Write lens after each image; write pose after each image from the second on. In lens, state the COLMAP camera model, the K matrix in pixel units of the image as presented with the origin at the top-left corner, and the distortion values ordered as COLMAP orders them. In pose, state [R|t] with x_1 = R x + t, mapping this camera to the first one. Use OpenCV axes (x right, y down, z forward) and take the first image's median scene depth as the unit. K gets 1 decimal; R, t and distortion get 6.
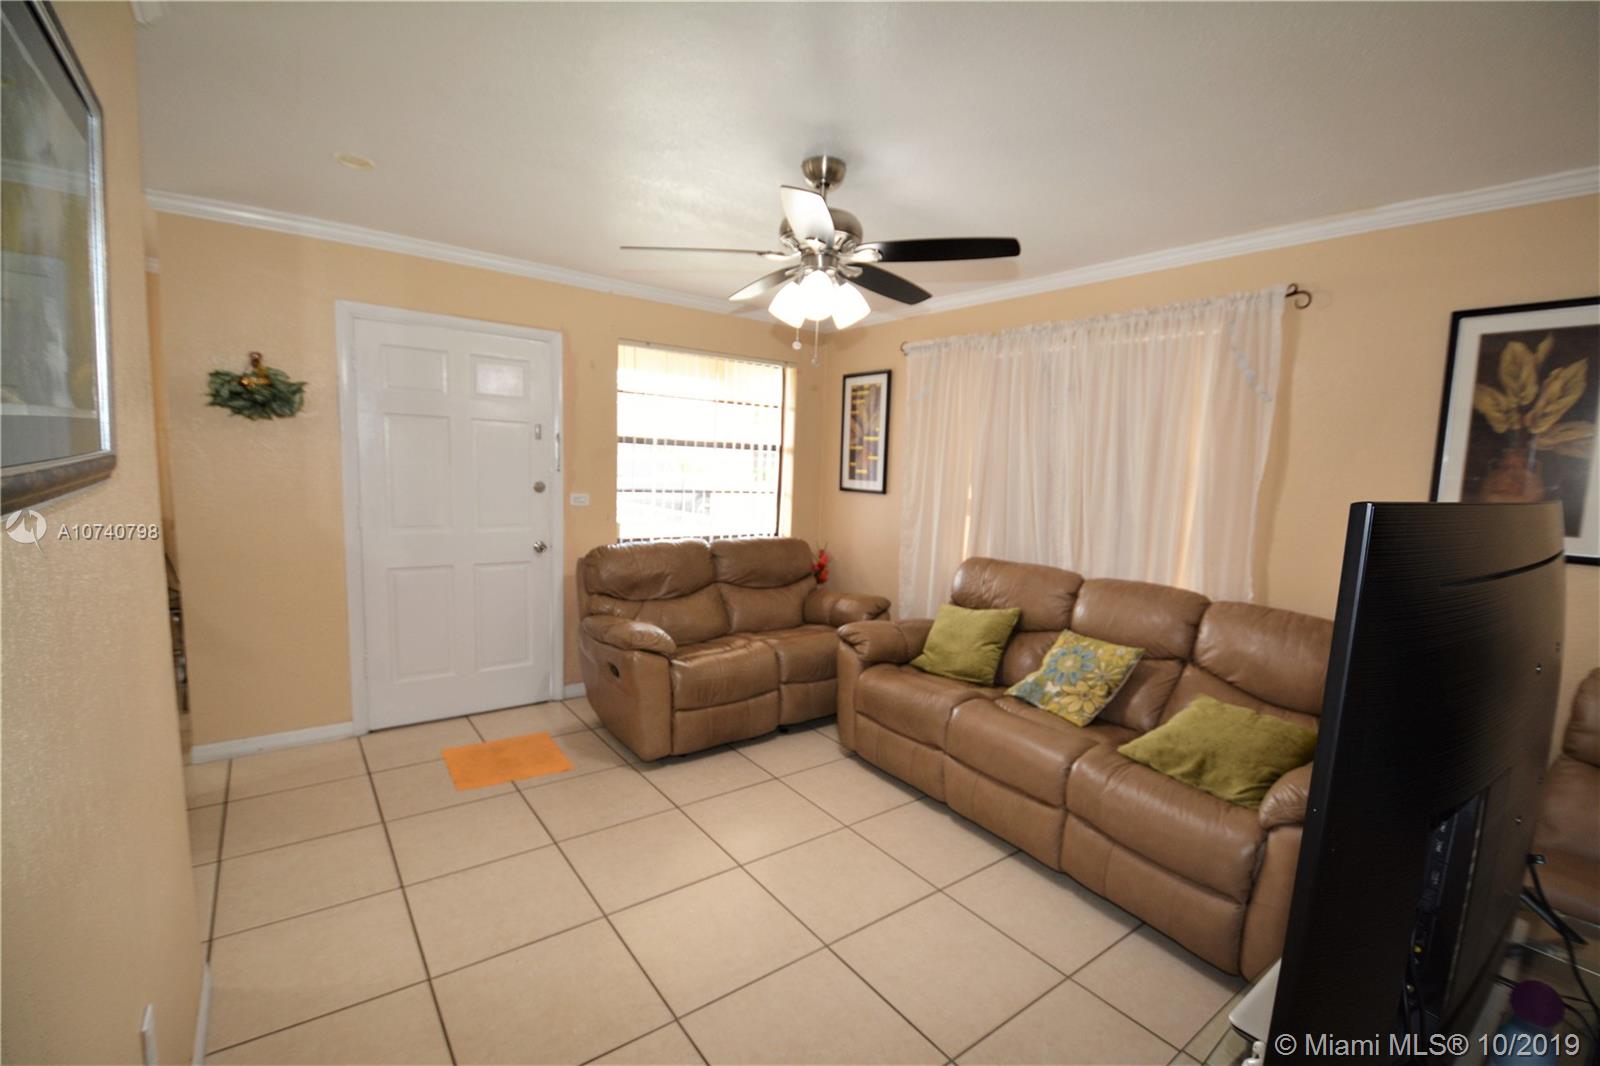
lens RADIAL K [[708.3, 0, 798.4], [0, 708.3, 534.9], [0, 0, 1]] dist [-0.005825, -0.001222]
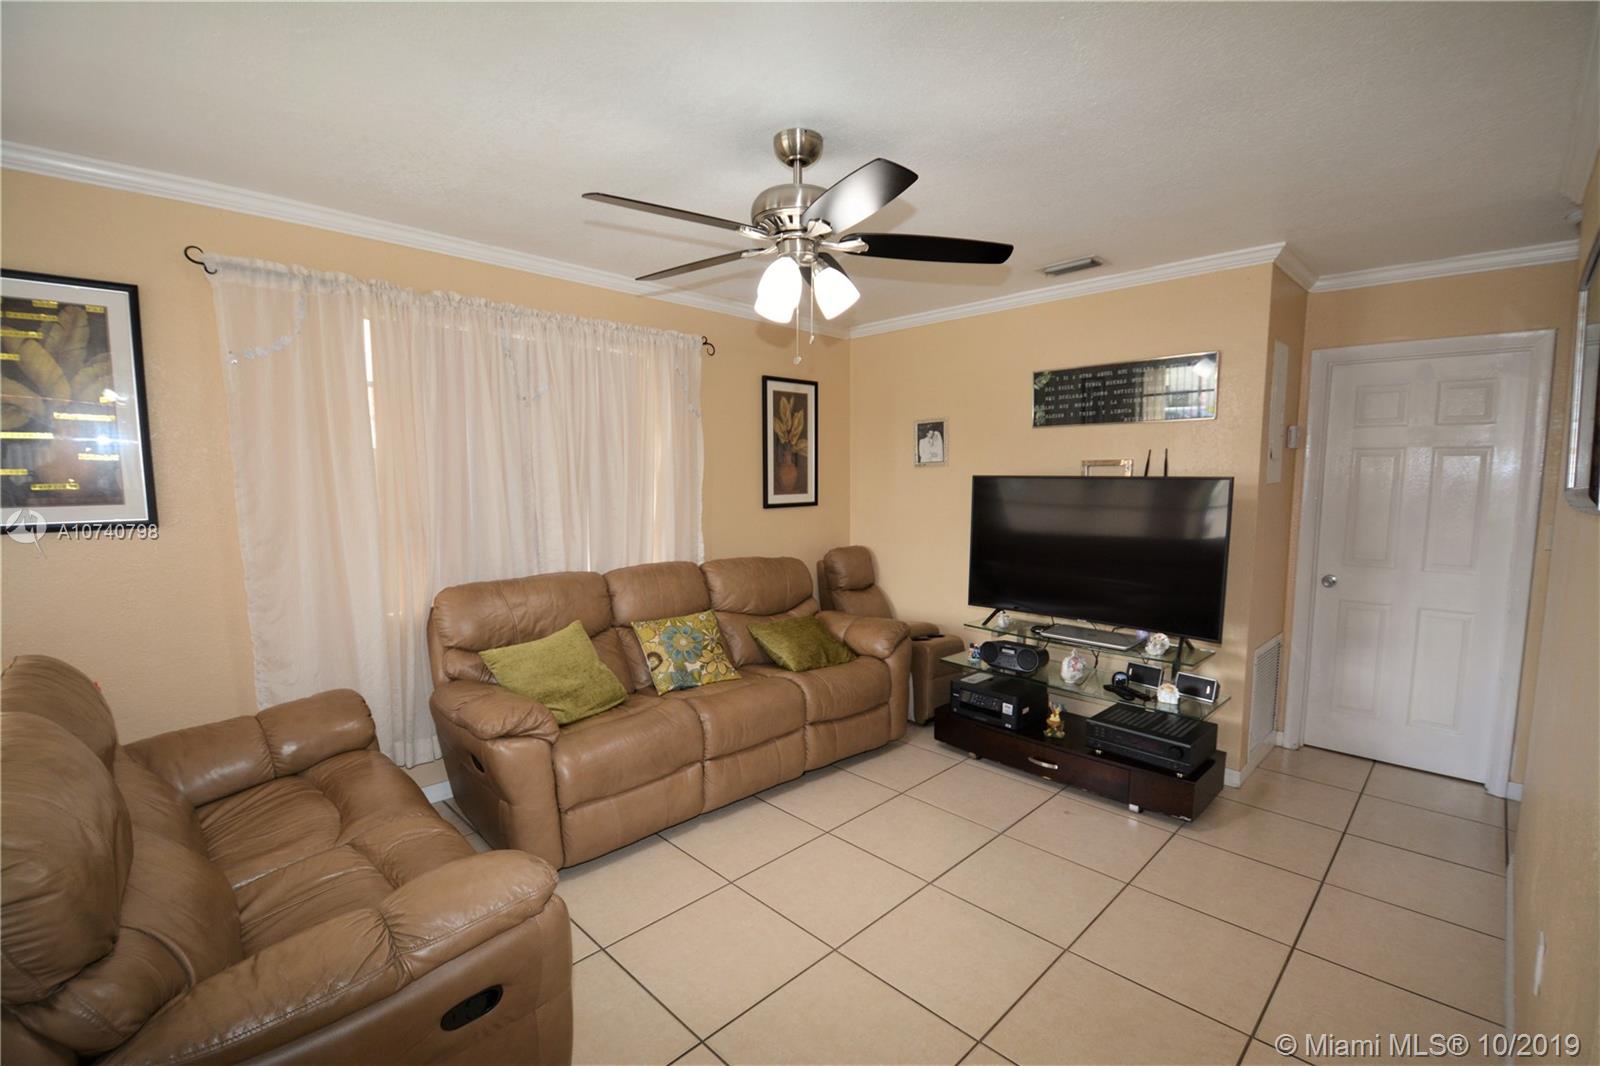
lens RADIAL K [[708.3, 0, 797.4], [0, 708.3, 536.7], [0, 0, 1]] dist [-0.005825, -0.001222]
pose [[-0.155130, -0.136628, 0.978400, -0.793277], [0.085057, 0.984865, 0.151017, -0.151596], [-0.984226, 0.106647, -0.141161, 1.046085]]
